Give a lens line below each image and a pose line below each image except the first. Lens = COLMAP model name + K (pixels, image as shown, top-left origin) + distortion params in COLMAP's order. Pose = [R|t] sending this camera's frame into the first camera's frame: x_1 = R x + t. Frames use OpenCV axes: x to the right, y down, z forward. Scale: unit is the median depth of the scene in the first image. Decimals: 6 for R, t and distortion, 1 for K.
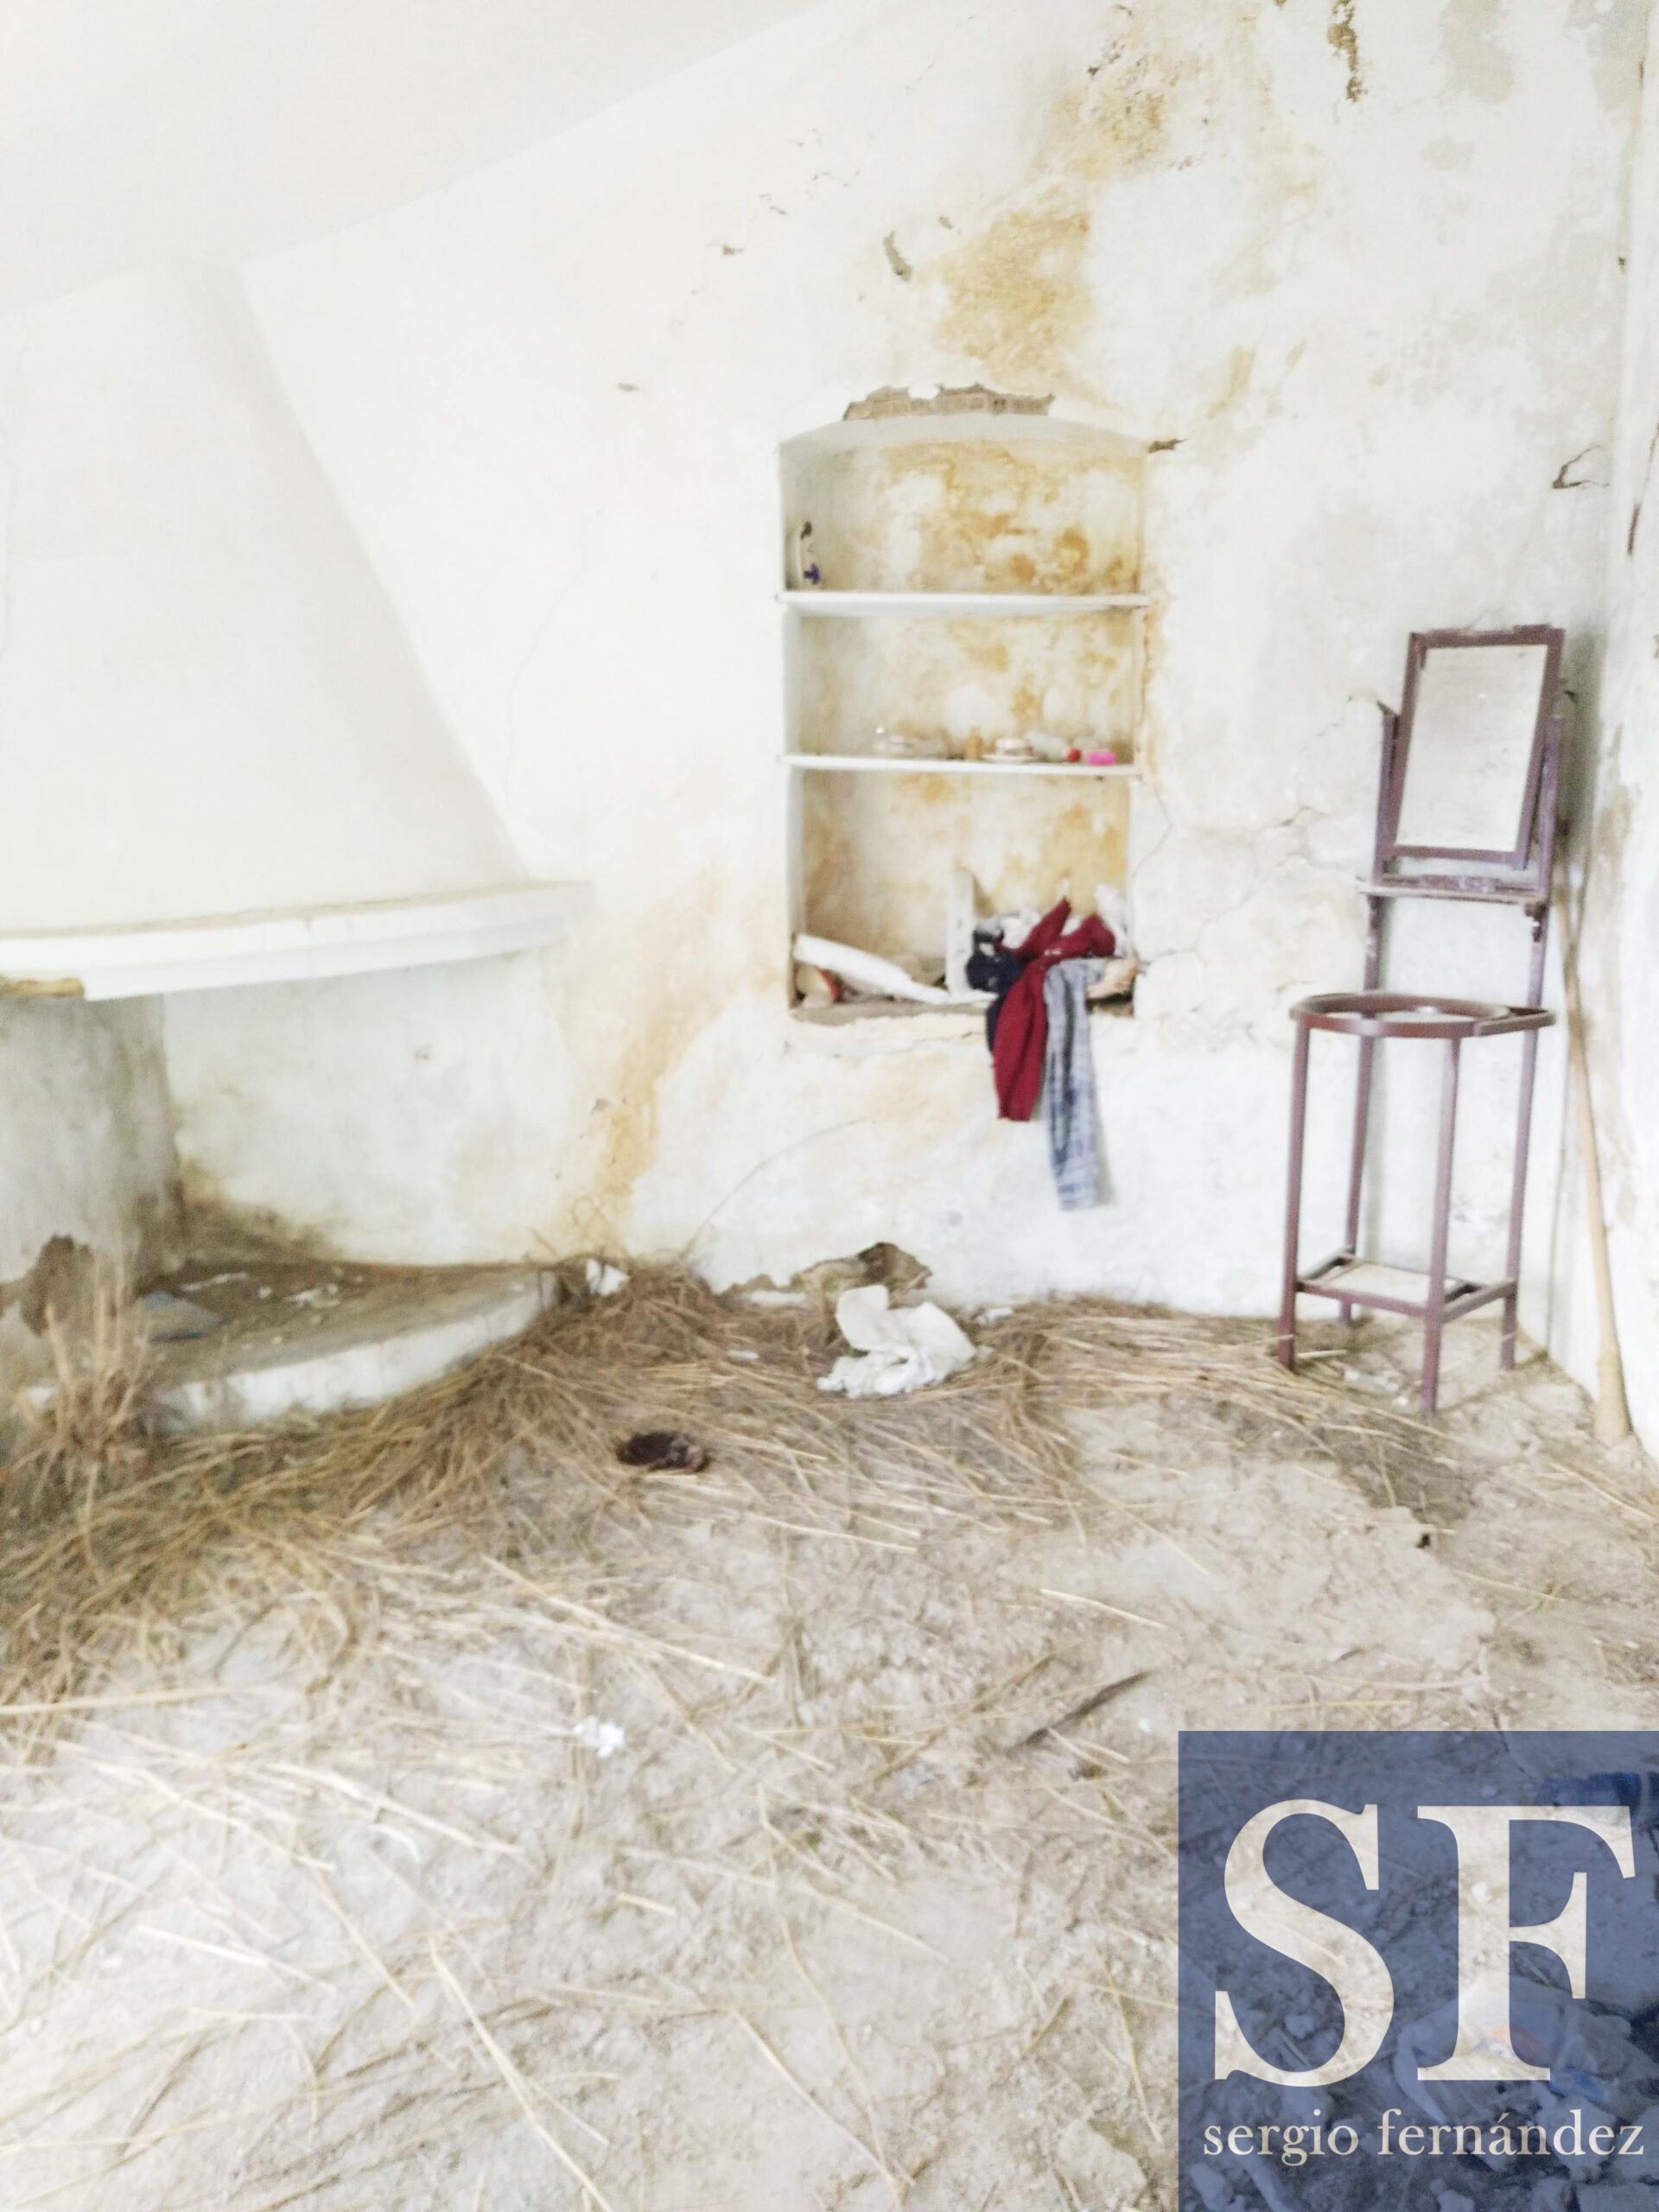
lens RADIAL K [[1727.9, 0, 829.5], [0, 1727.9, 1106.0], [0, 0, 1]] dist [-0.006289, 0.013655]
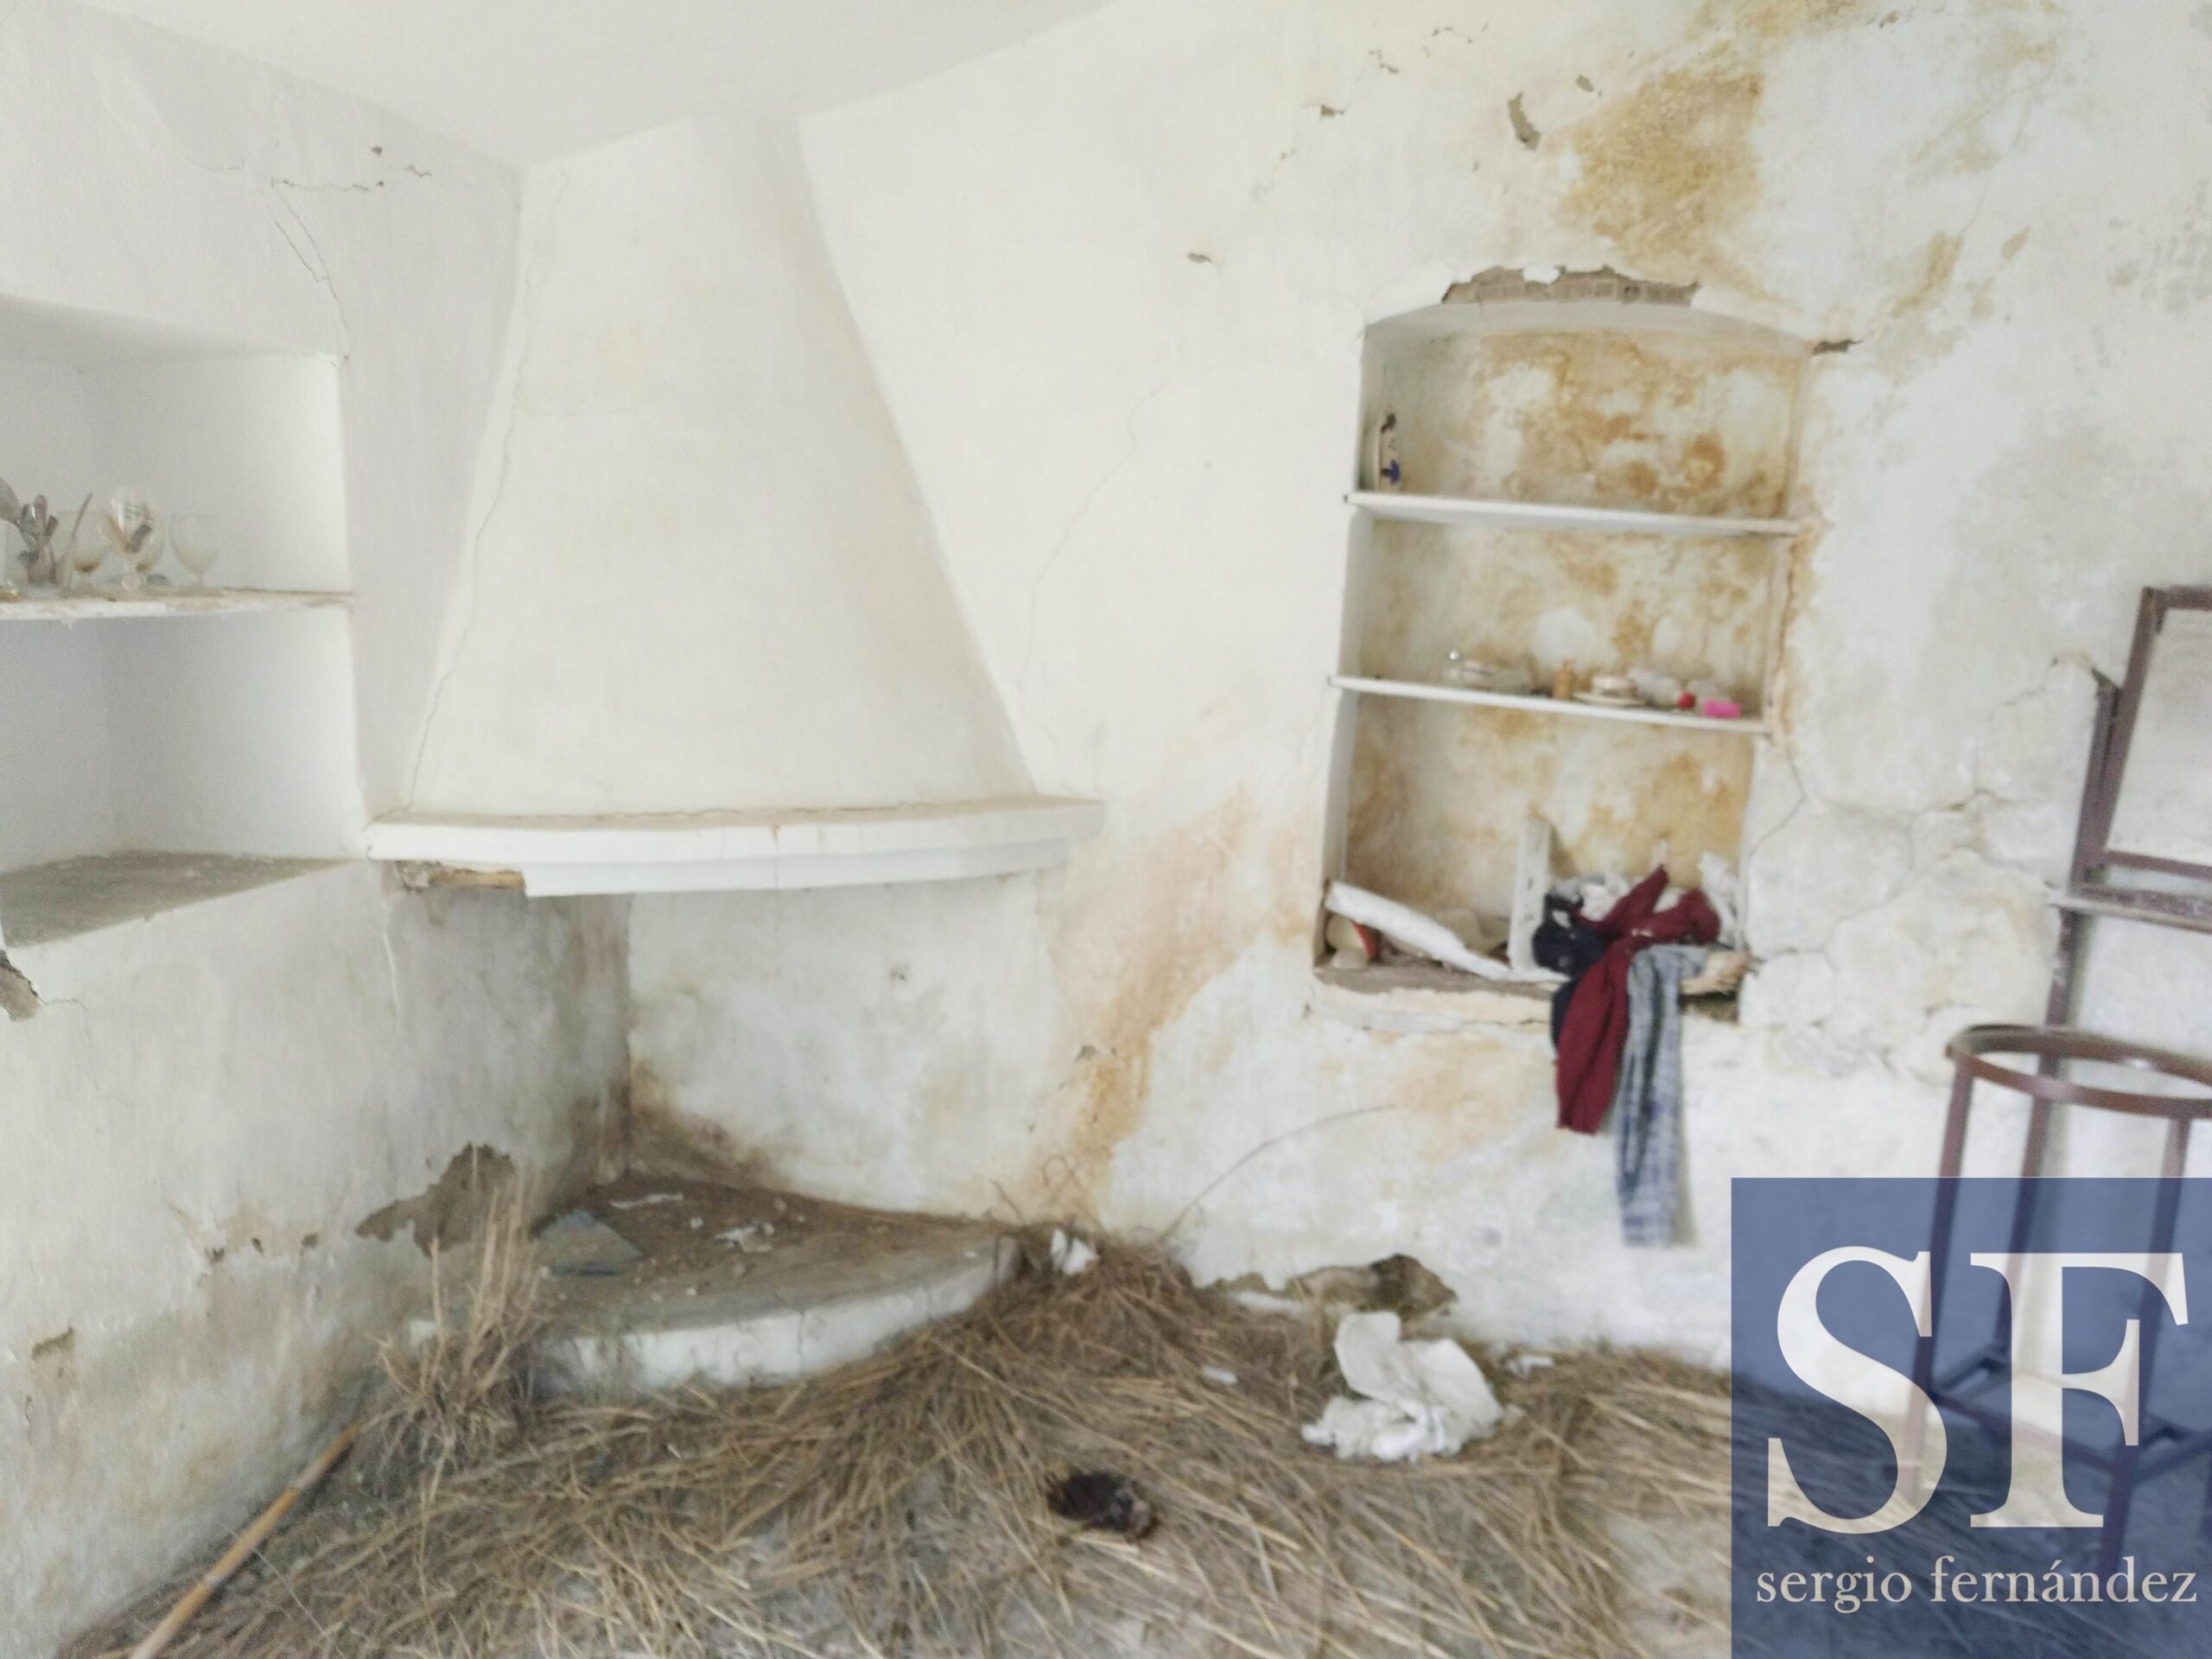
lens RADIAL K [[1727.9, 0, 1064.3], [0, 1727.9, 832.3], [0, 0, 1]] dist [-0.006289, 0.013655]
pose [[0.978176, 0.093592, -0.185507, 0.008000], [-0.107577, 0.991950, -0.066797, -0.055208], [0.177762, 0.085295, 0.980370, 0.139686]]
